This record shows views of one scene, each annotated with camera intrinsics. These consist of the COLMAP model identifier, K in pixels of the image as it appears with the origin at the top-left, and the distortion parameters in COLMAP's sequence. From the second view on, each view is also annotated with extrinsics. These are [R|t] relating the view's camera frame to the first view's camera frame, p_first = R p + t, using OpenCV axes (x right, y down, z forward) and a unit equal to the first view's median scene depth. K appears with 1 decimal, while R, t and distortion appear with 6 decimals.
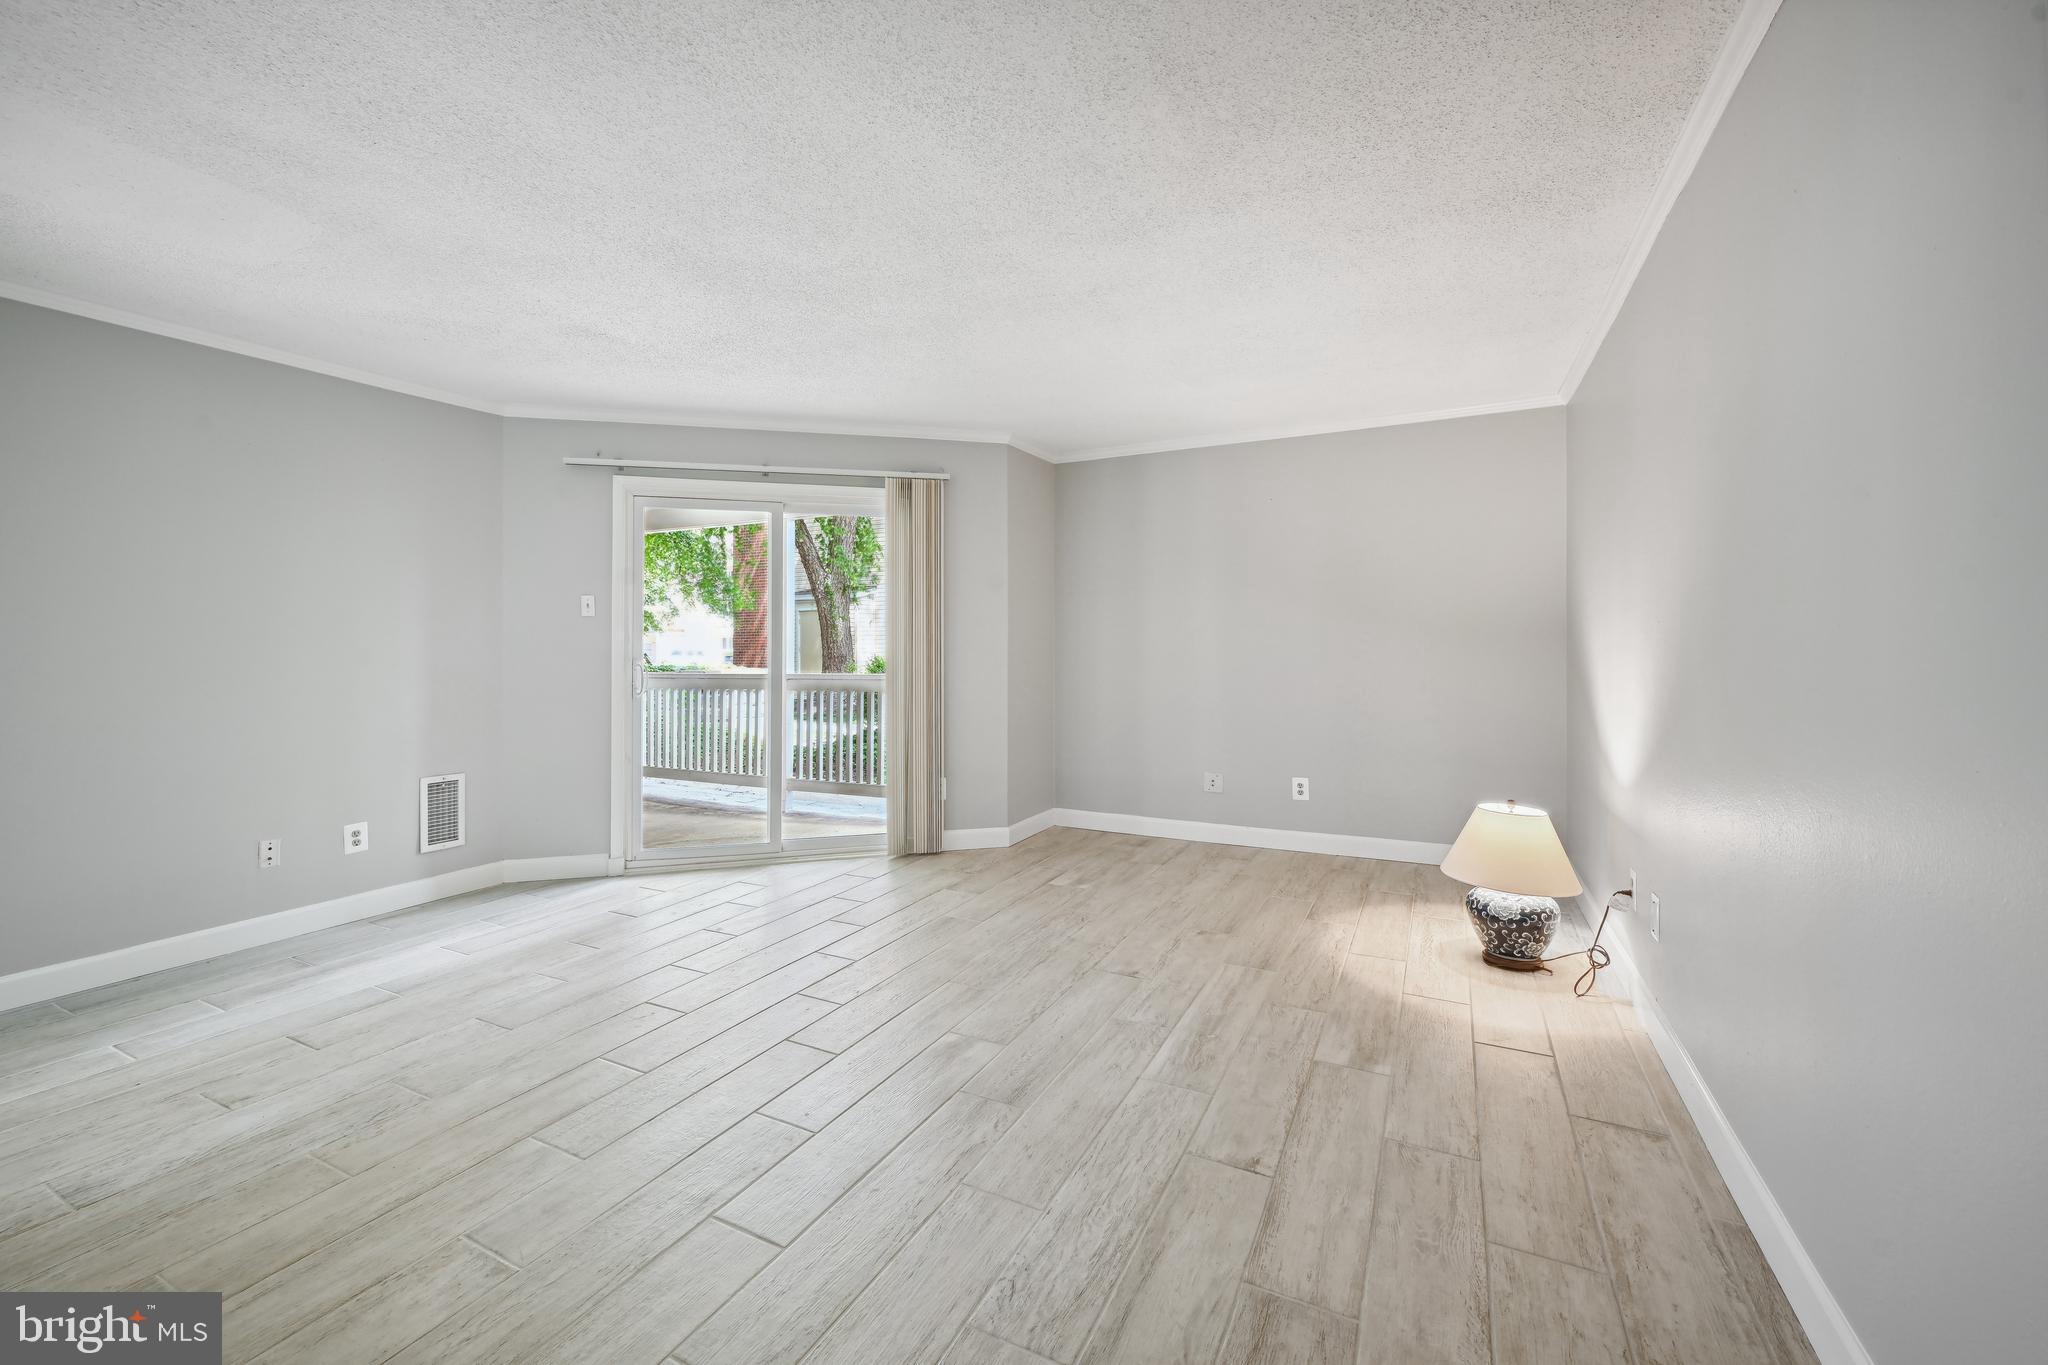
lens RADIAL K [[820.6, 0, 1014.6], [0, 820.6, 639.9], [0, 0, 1]] dist [-0.002385, -0.000111]
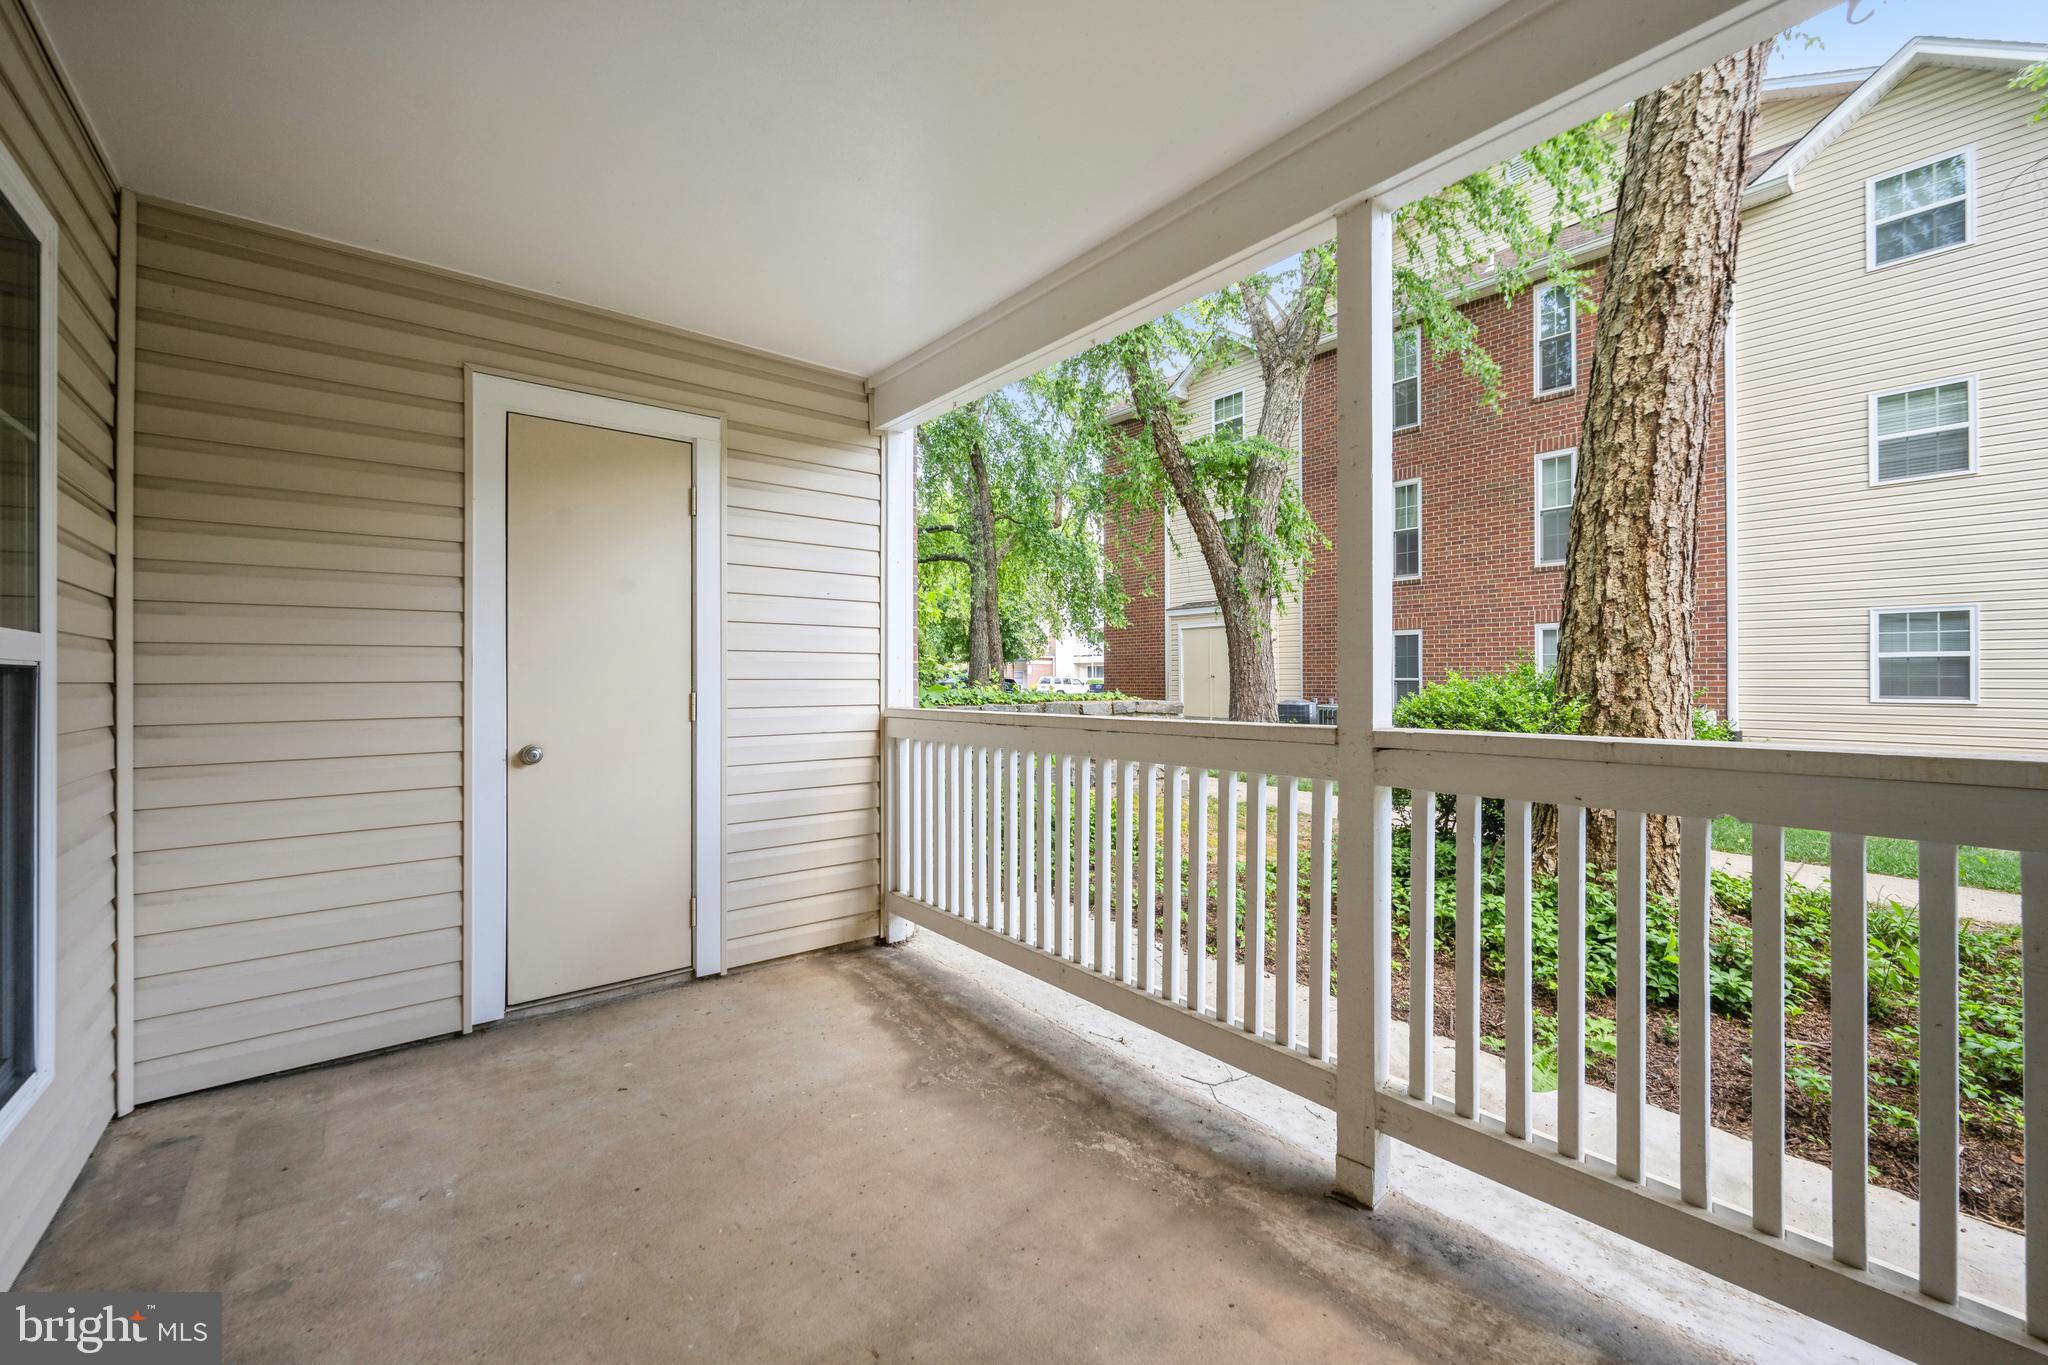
lens RADIAL K [[820.6, 0, 1024.9], [0, 820.6, 680.6], [0, 0, 1]] dist [-0.002385, -0.000111]
pose [[0.915528, 0.003401, -0.402240, -0.466278], [-0.000639, 0.999975, 0.007000, 0.033997], [0.402254, -0.006152, 0.915508, 1.105061]]
